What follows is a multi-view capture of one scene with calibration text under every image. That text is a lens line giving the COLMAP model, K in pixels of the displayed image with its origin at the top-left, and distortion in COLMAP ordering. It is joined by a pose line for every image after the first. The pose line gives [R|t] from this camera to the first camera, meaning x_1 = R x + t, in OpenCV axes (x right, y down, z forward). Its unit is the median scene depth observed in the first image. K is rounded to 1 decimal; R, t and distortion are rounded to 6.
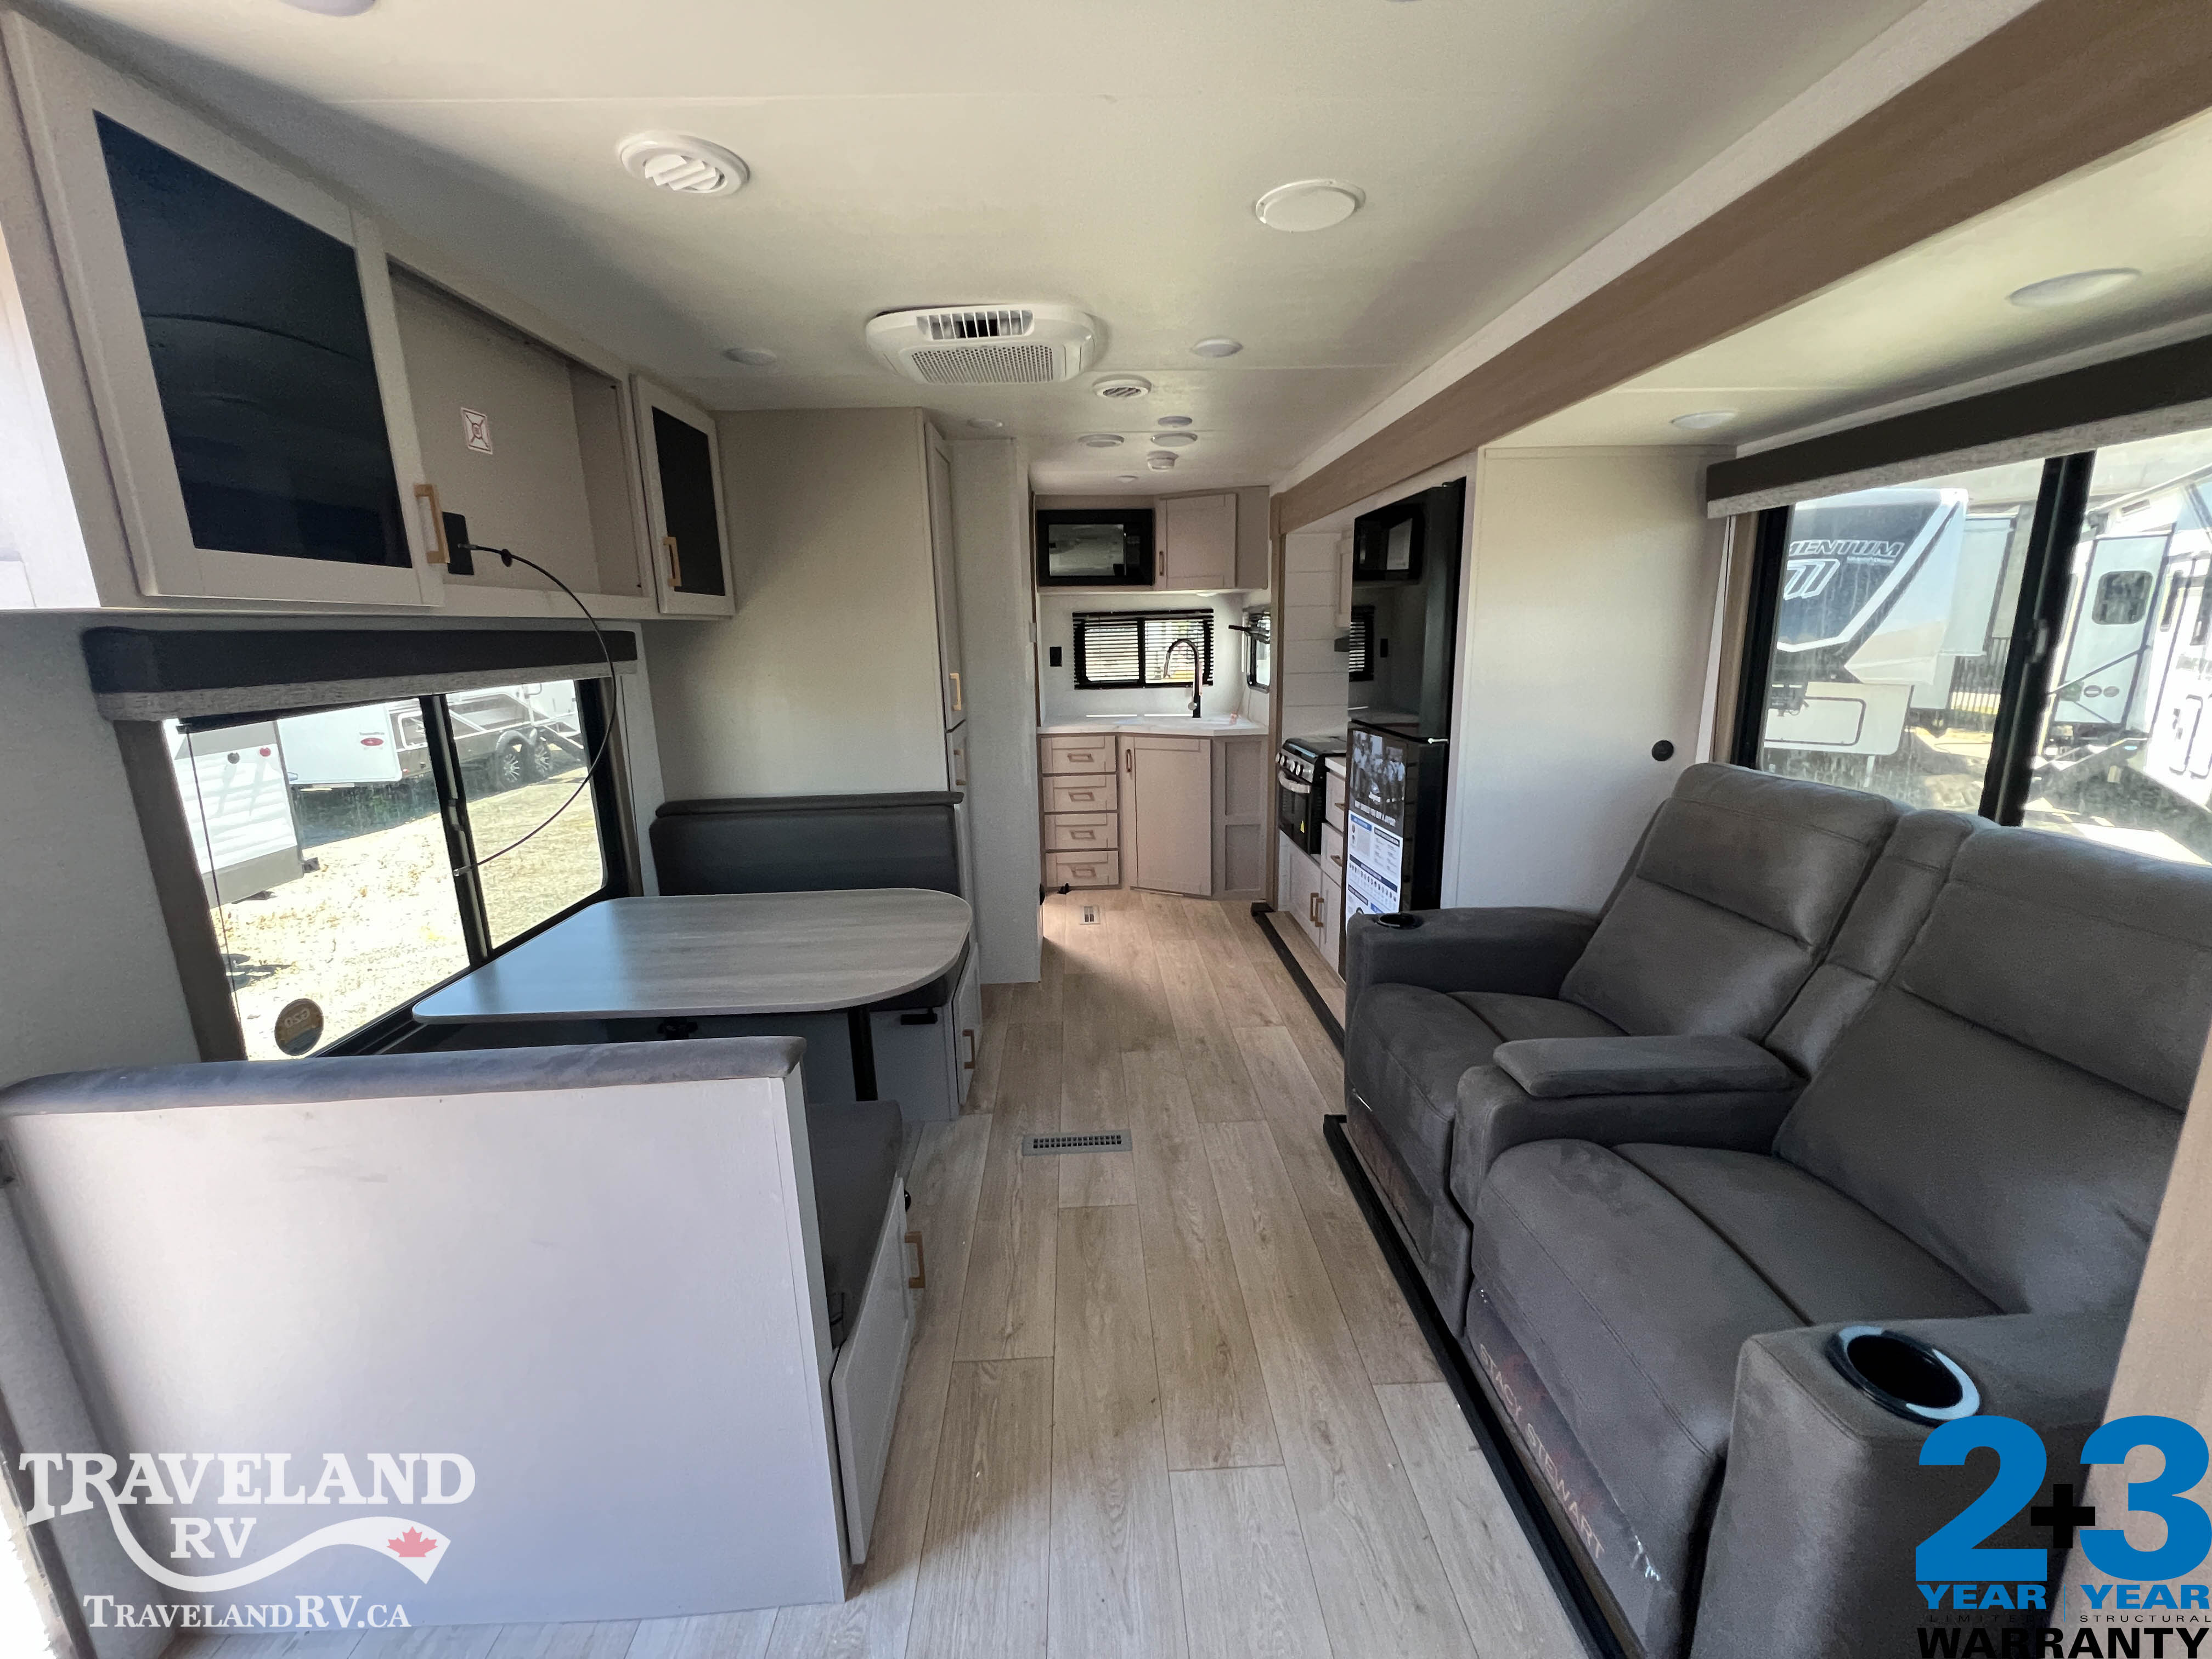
lens RADIAL K [[893.8, 0, 1103.0], [0, 893.8, 832.1], [0, 0, 1]] dist [-0.001896, 0.000559]
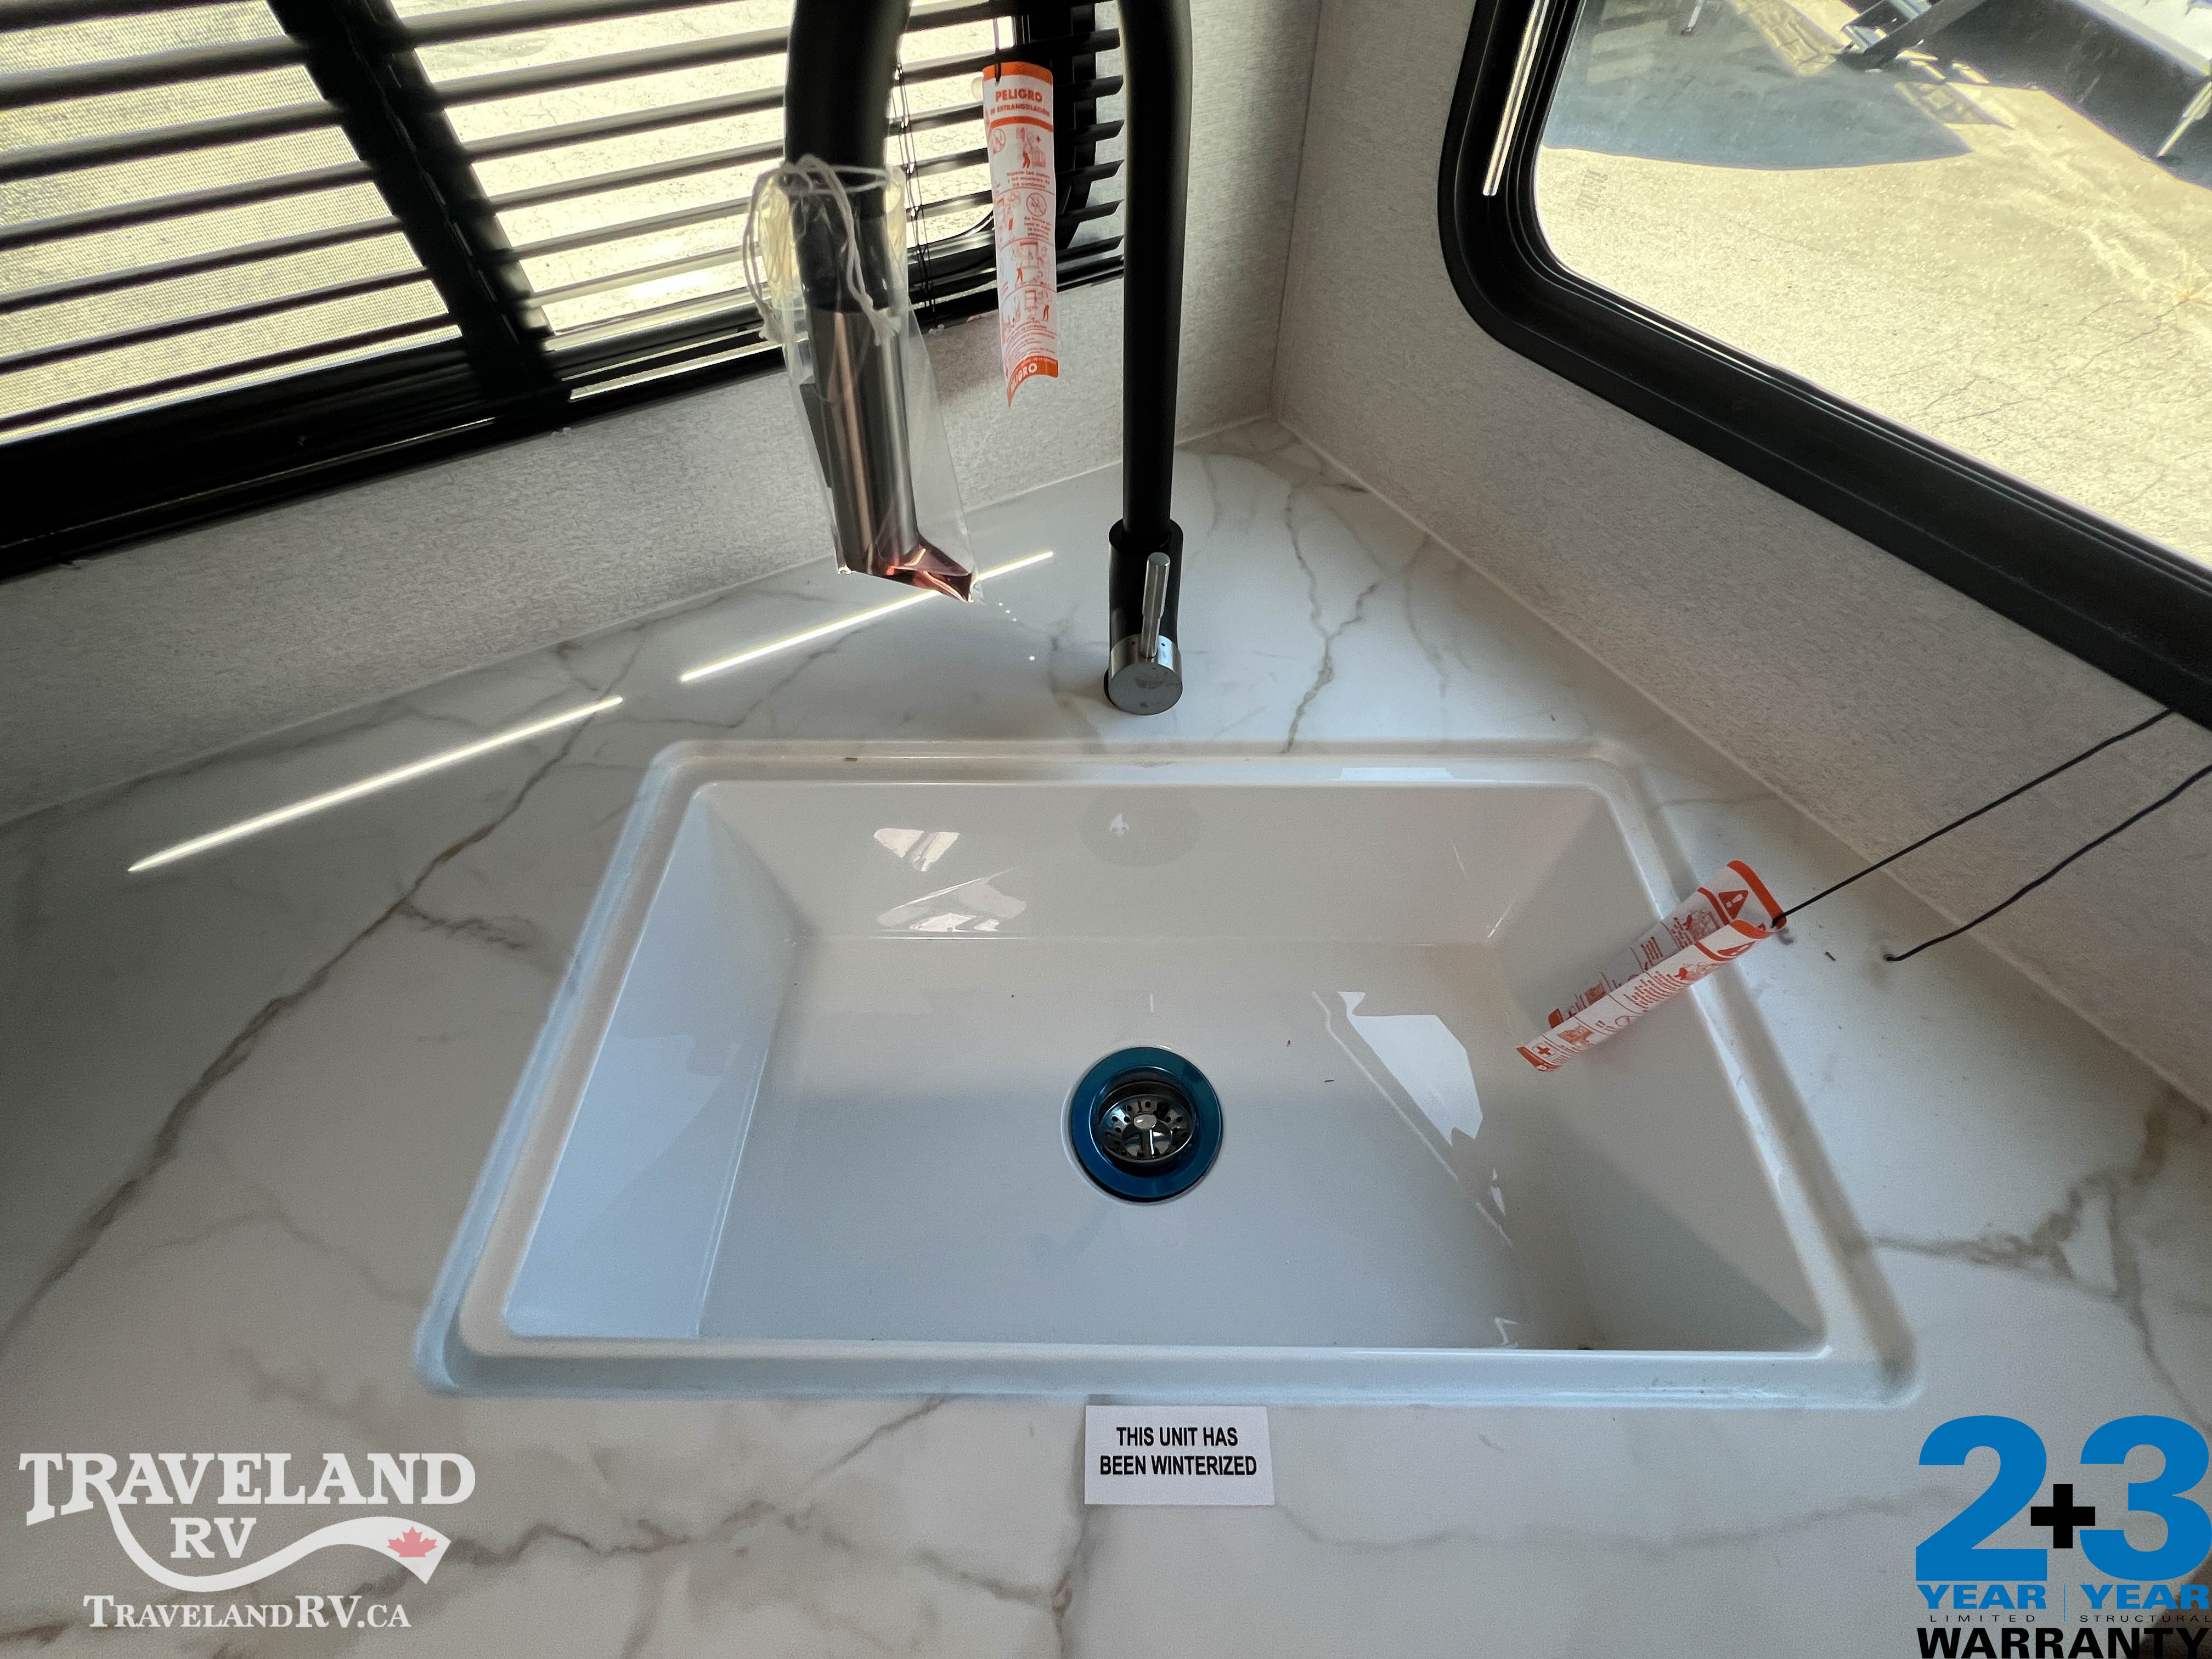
lens RADIAL K [[885.2, 0, 1114.2], [0, 885.2, 858.1], [0, 0, 1]] dist [-0.001733, 0.000031]
pose [[0.879051, -0.382952, 0.283931, 0.059733], [0.105344, 0.736897, 0.667746, -0.207431], [-0.464942, -0.557073, 0.688112, 0.962795]]
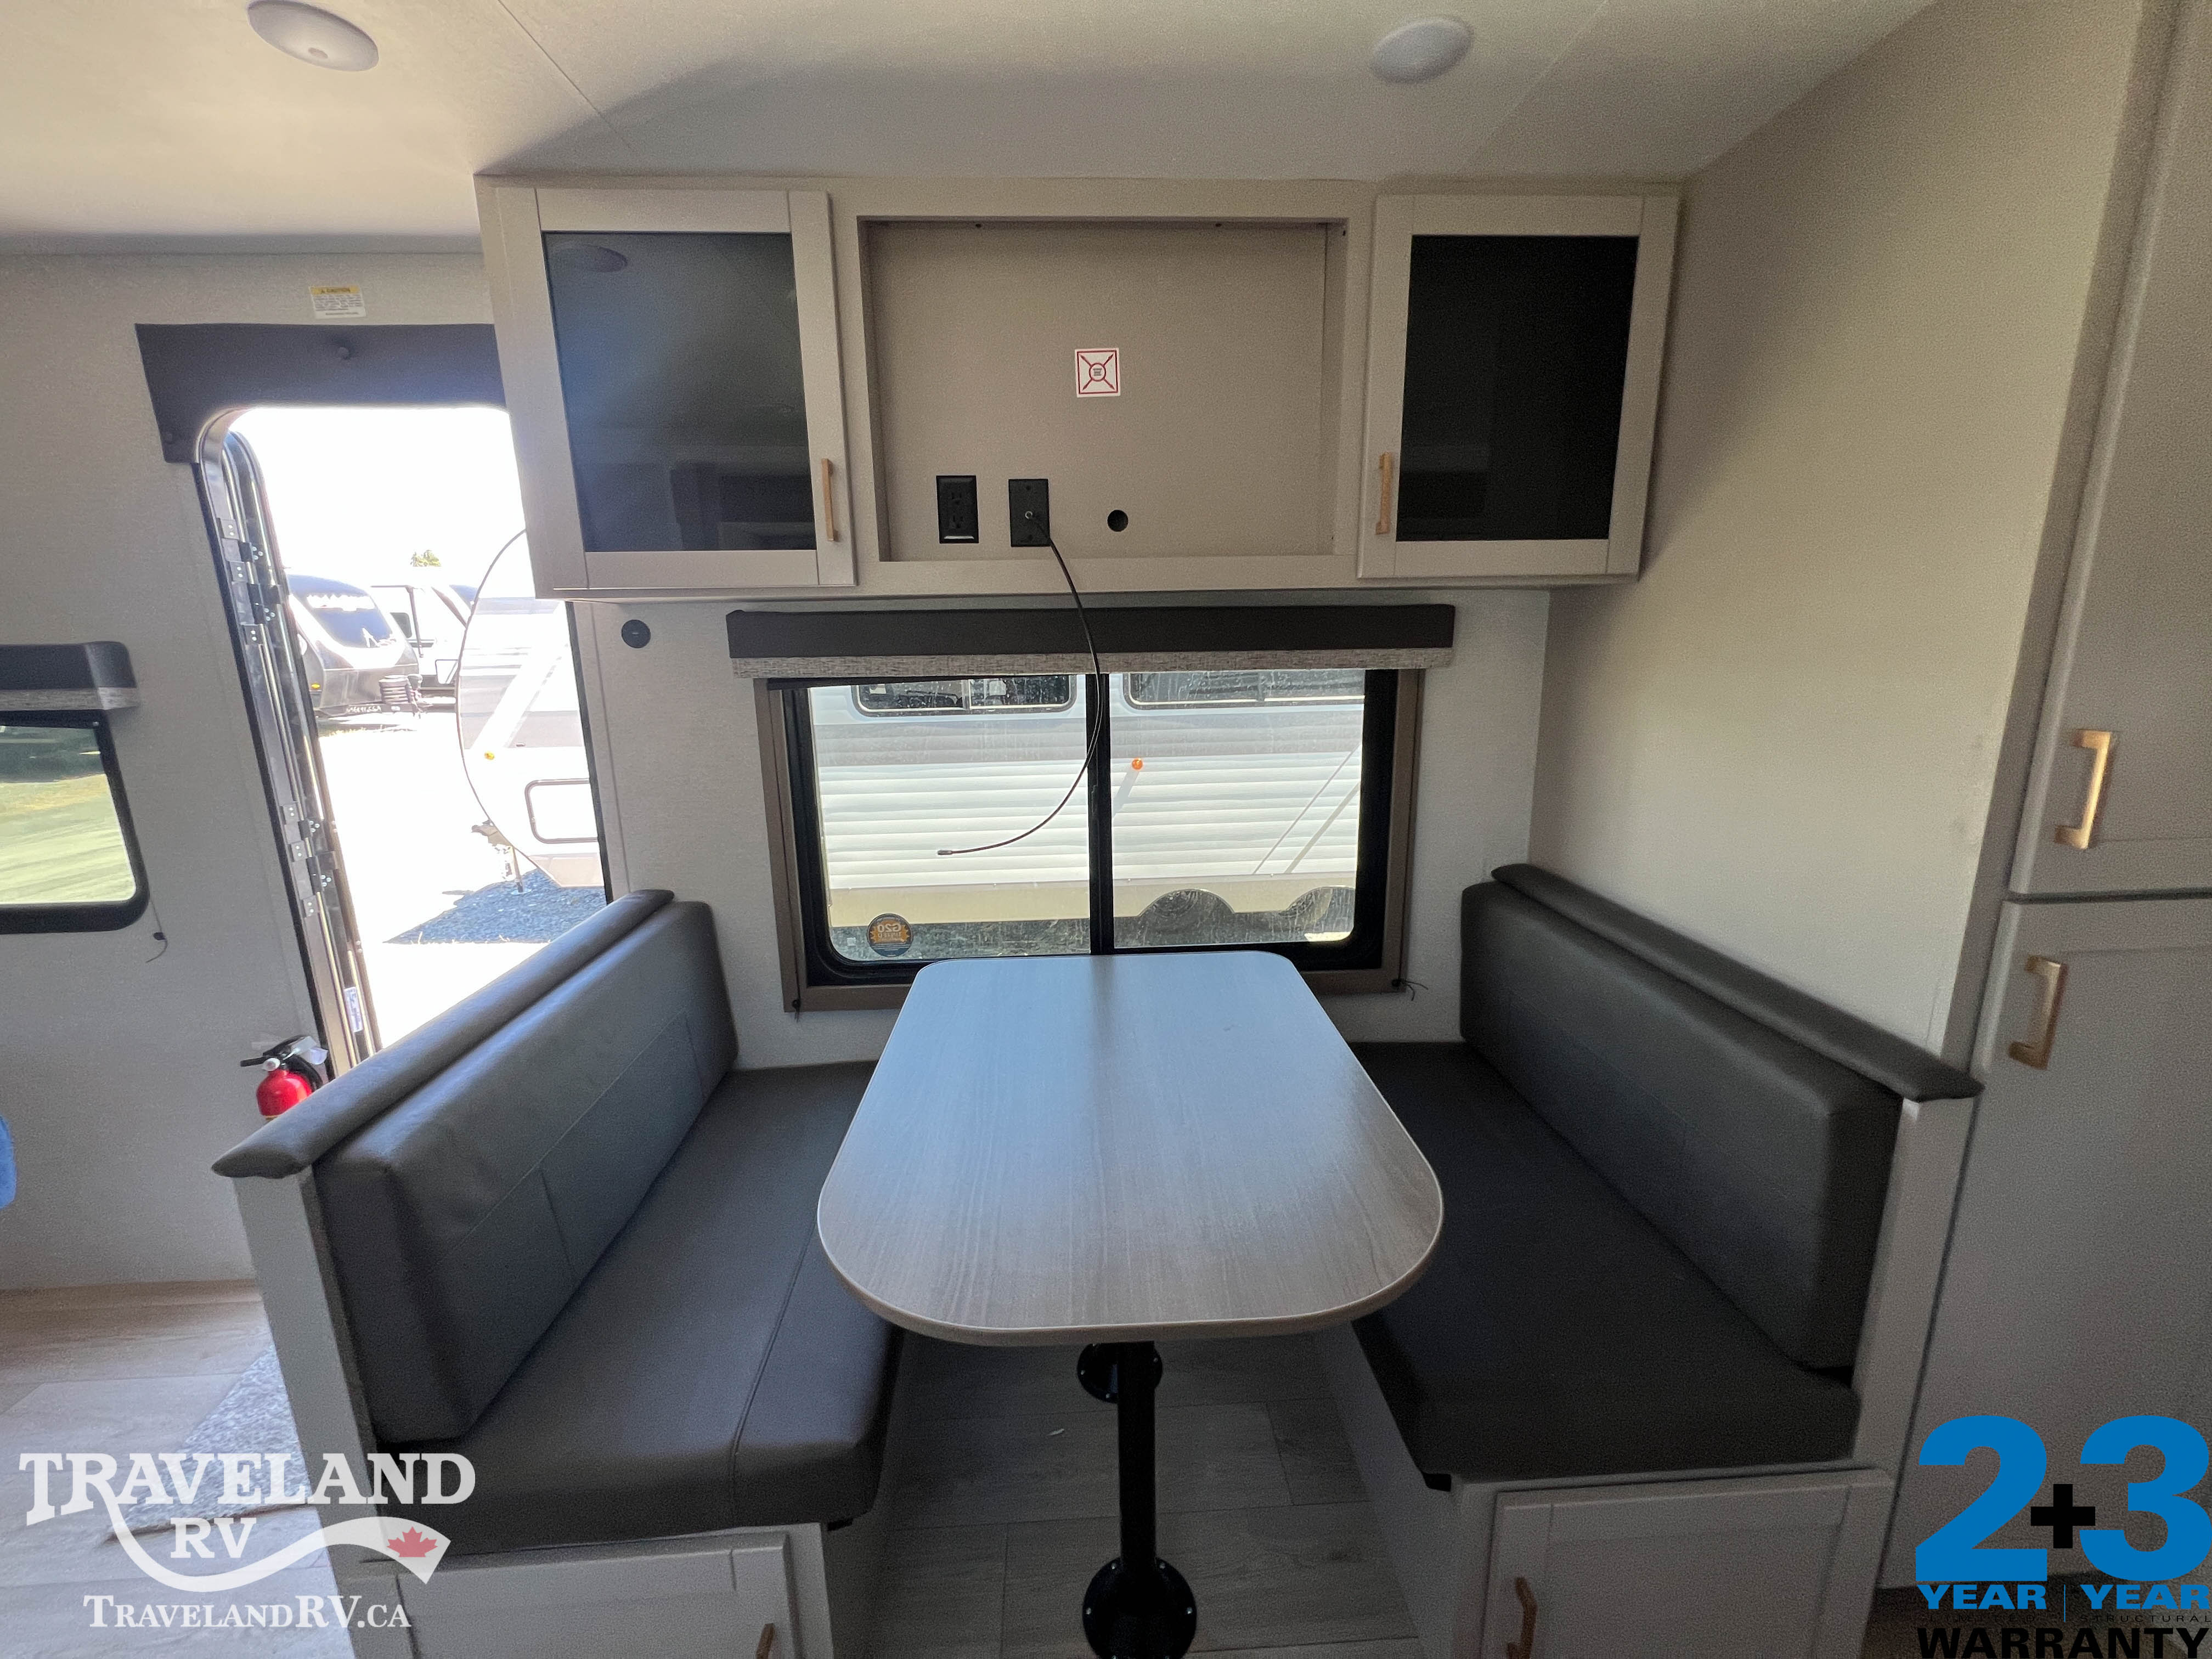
lens RADIAL K [[882.9, 0, 1103.4], [0, 882.9, 824.0], [0, 0, 1]] dist [-0.003575, -0.000577]
pose [[0.027898, 0.239419, -0.970515, 0.084223], [-0.207860, 0.951060, 0.228645, -0.090717], [0.977761, 0.195353, 0.076299, 0.398467]]
